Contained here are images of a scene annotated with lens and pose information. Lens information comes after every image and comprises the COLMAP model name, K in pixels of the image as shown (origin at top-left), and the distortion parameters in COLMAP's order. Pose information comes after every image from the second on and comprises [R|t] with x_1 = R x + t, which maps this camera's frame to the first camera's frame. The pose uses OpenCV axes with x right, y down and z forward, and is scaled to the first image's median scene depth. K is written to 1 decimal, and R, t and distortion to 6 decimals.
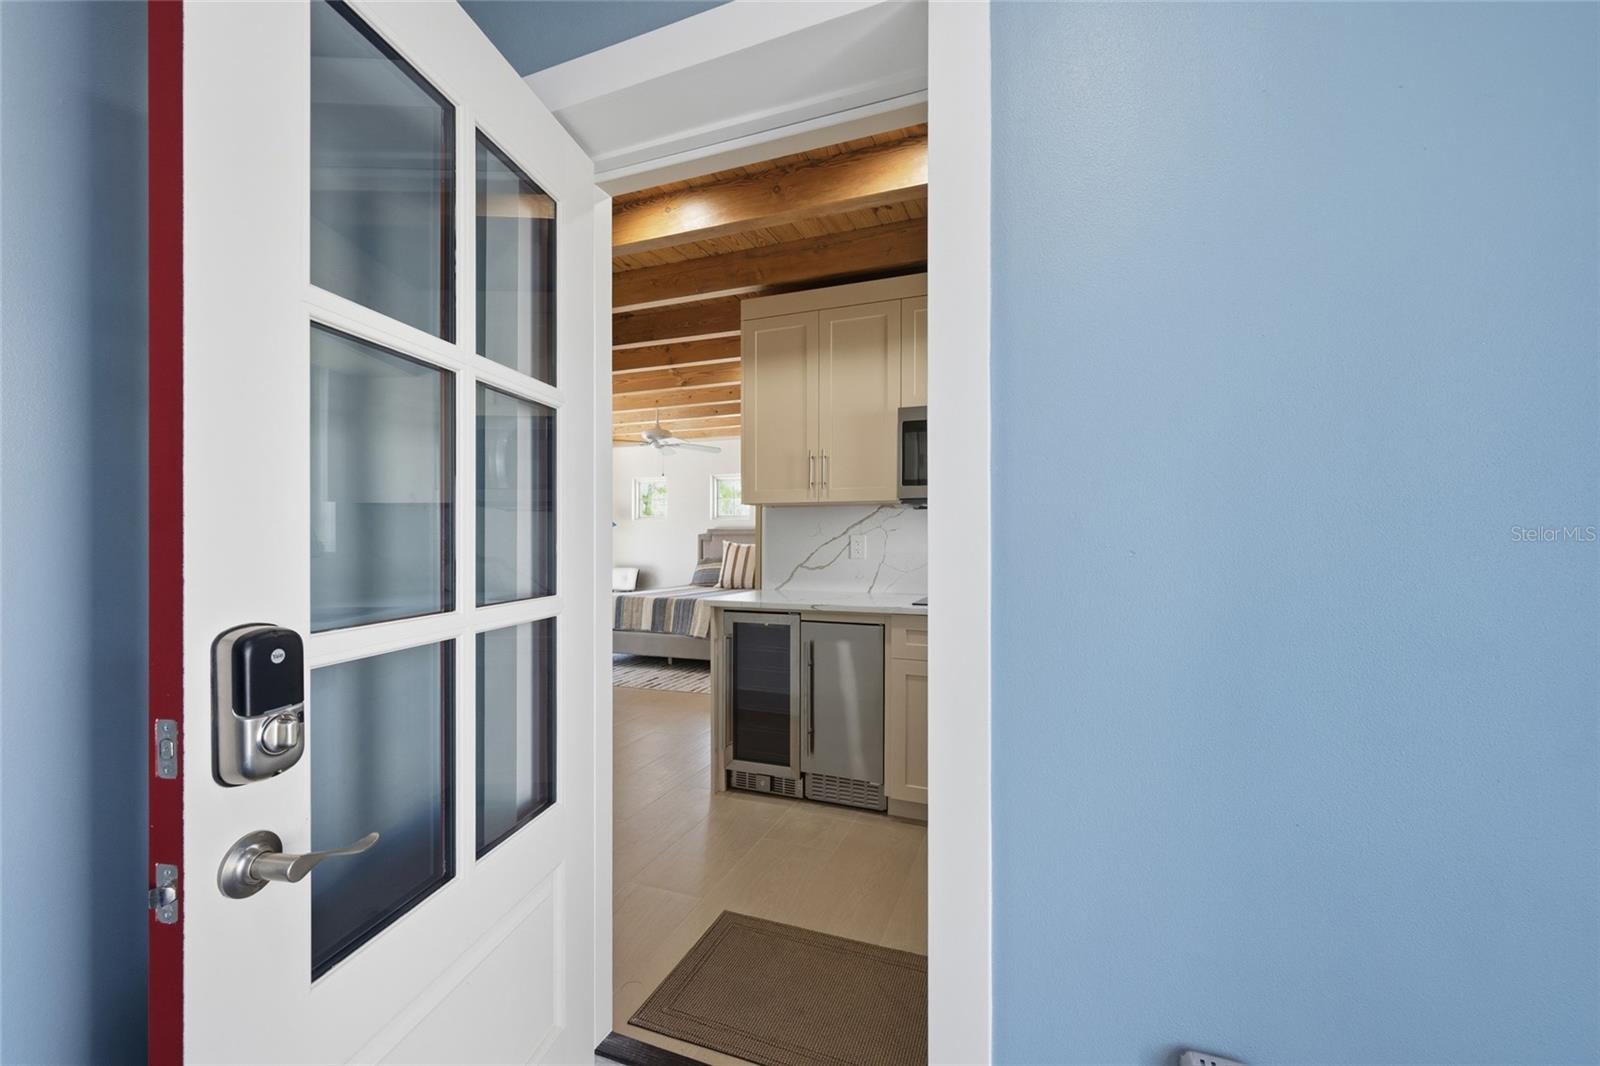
lens RADIAL K [[635.2, 0, 799.3], [0, 635.2, 534.4], [0, 0, 1]] dist [-0.002480, -0.000505]
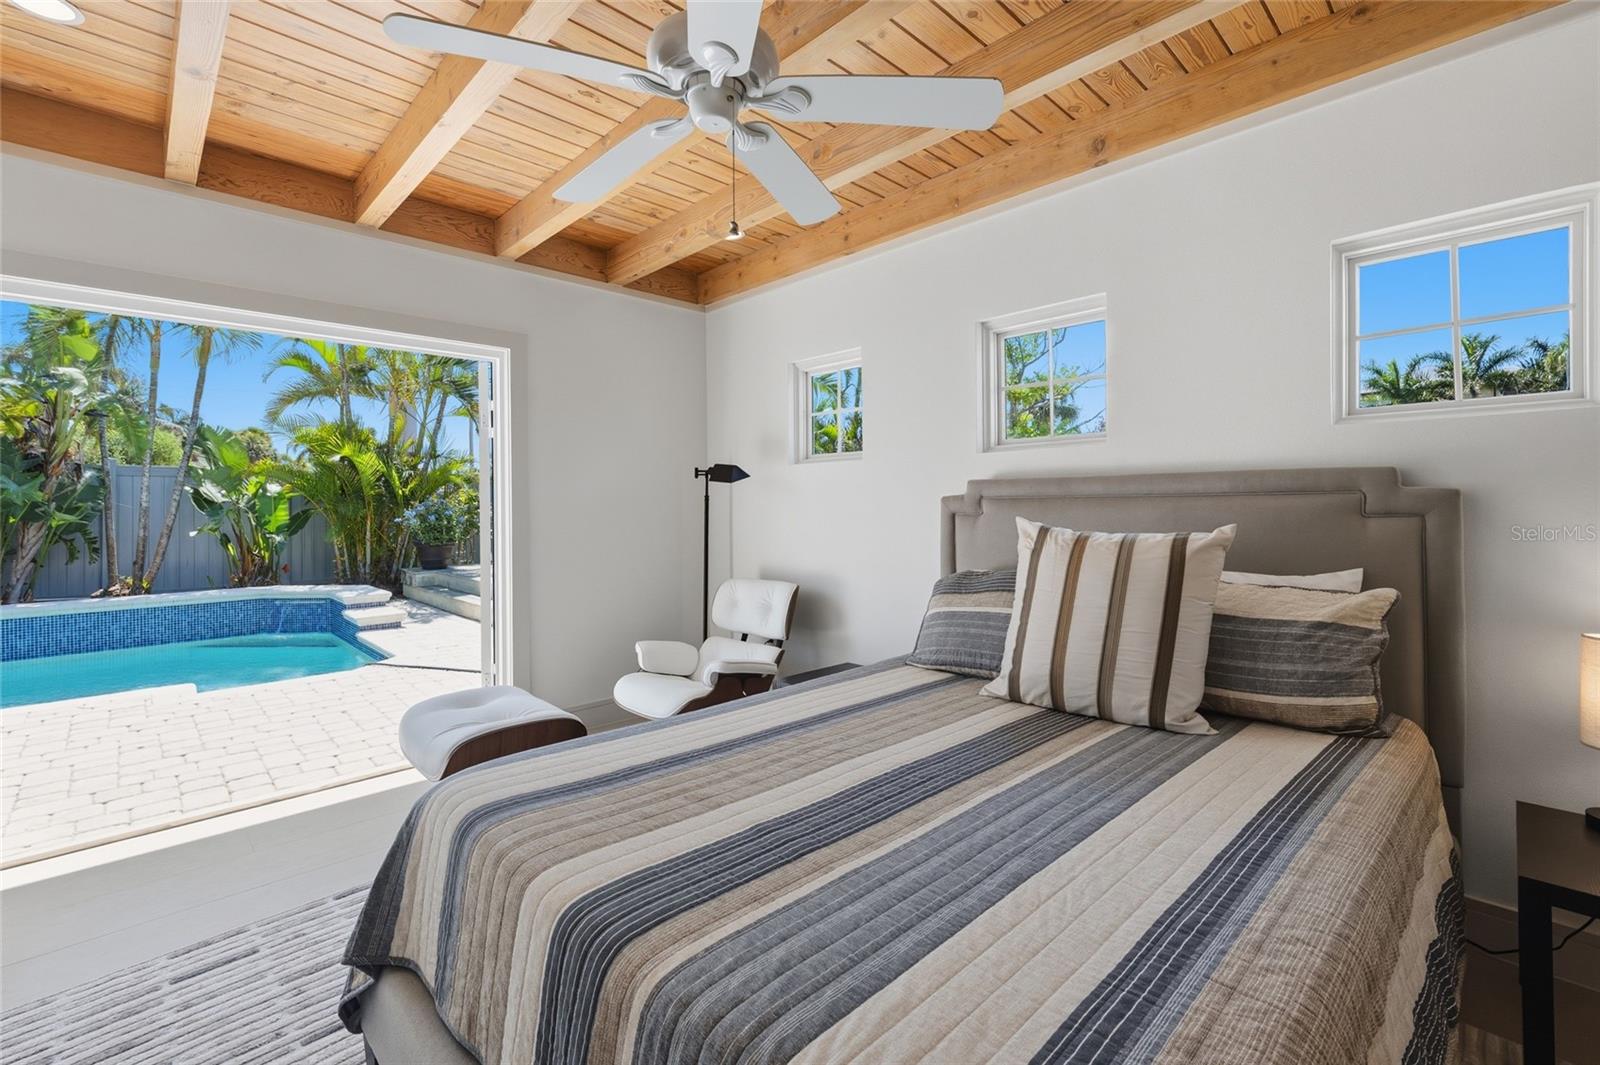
lens RADIAL K [[684.6, 0, 821.0], [0, 684.6, 505.2], [0, 0, 1]] dist [0.002109, 0.000222]
pose [[0.922772, -0.007388, -0.385276, -0.105814], [0.011910, 0.999885, 0.009353, 0.000389], [0.385163, -0.013219, 0.922754, 0.871593]]
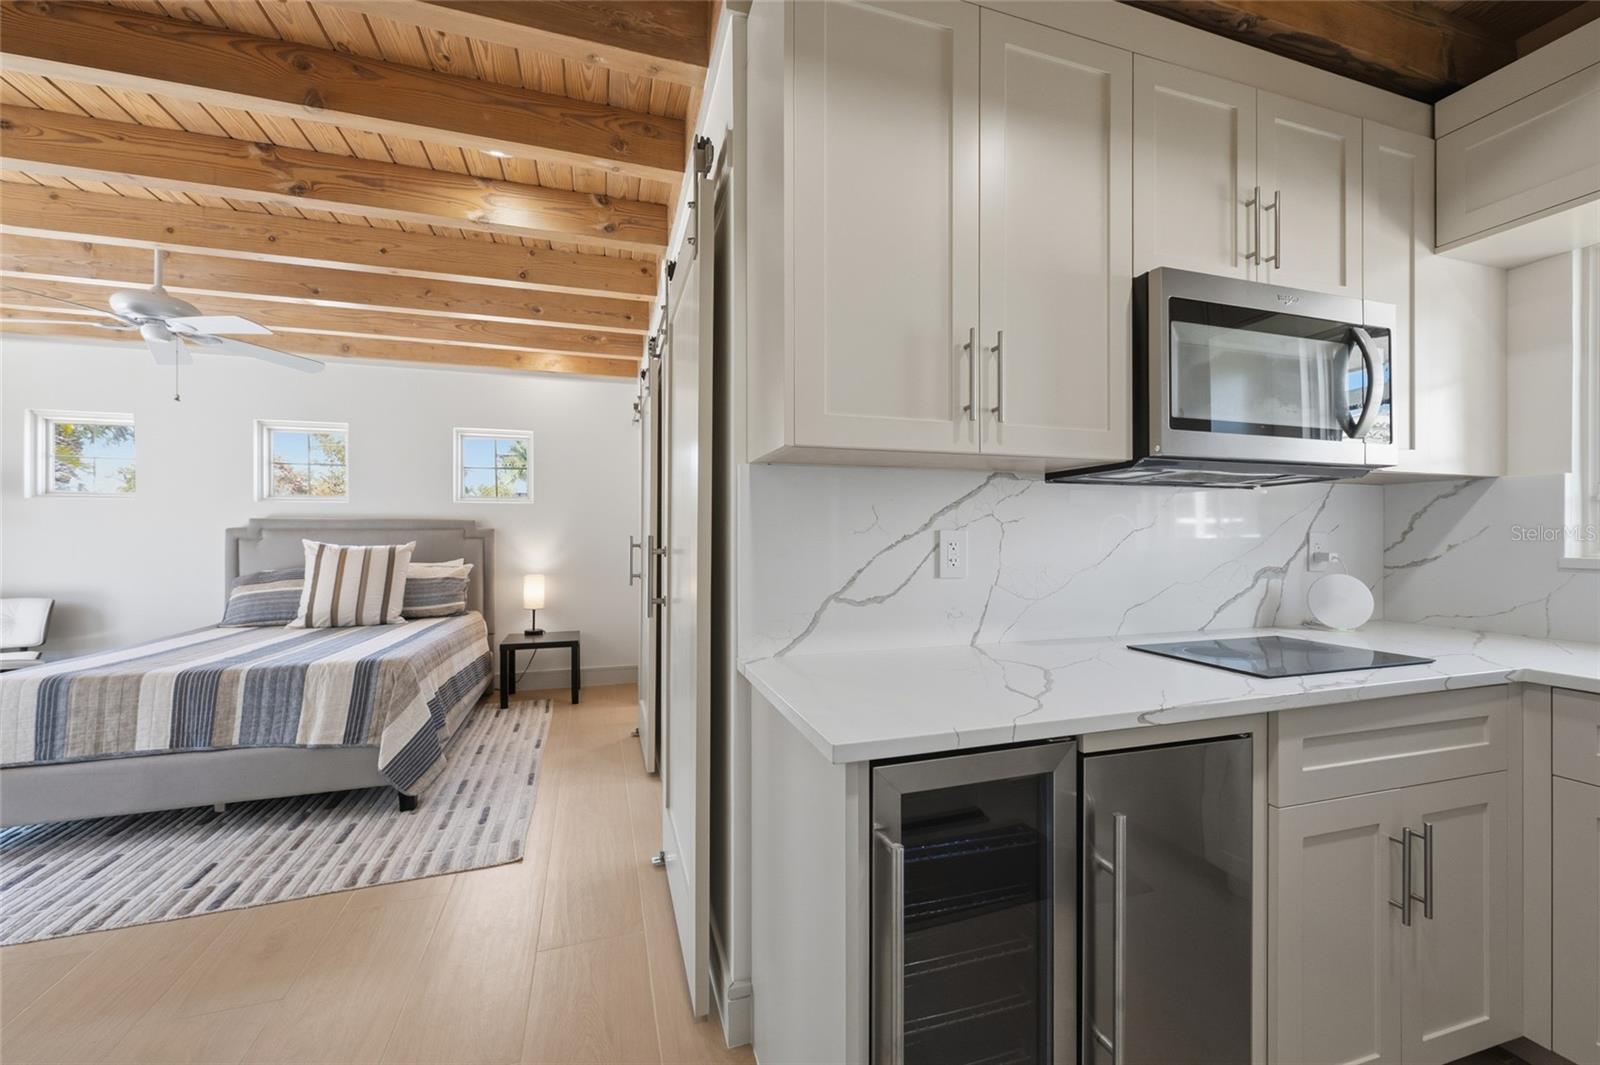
lens RADIAL K [[637.1, 0, 801.2], [0, 637.1, 535.0], [0, 0, 1]] dist [-0.002202, -0.000455]
pose [[0.769695, -0.000498, 0.638412, -0.177185], [-0.003754, 0.999979, 0.005306, 0.001635], [-0.638401, -0.006480, 0.769677, 0.391553]]
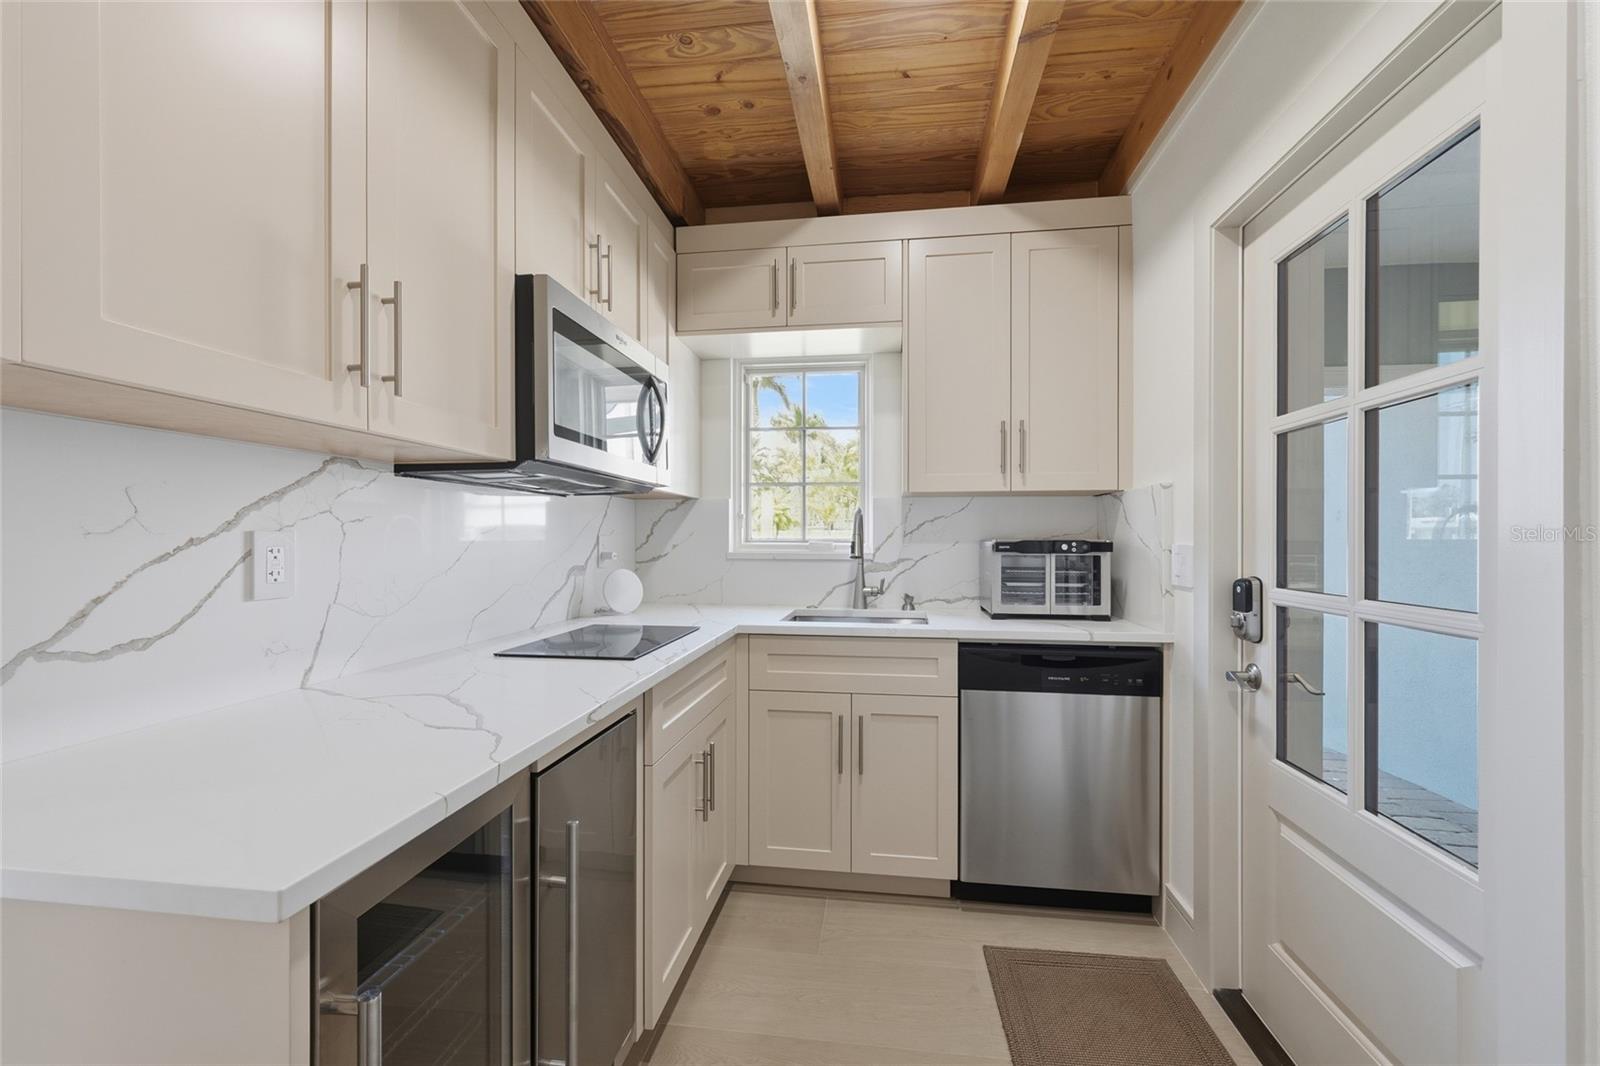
lens RADIAL K [[635.2, 0, 808.0], [0, 635.2, 536.1], [0, 0, 1]] dist [-0.002480, -0.000505]
pose [[-0.255336, 0.001754, 0.966851, -0.180538], [-0.006816, 0.999970, -0.003614, 0.001876], [-0.966828, -0.007513, -0.255316, 0.453838]]
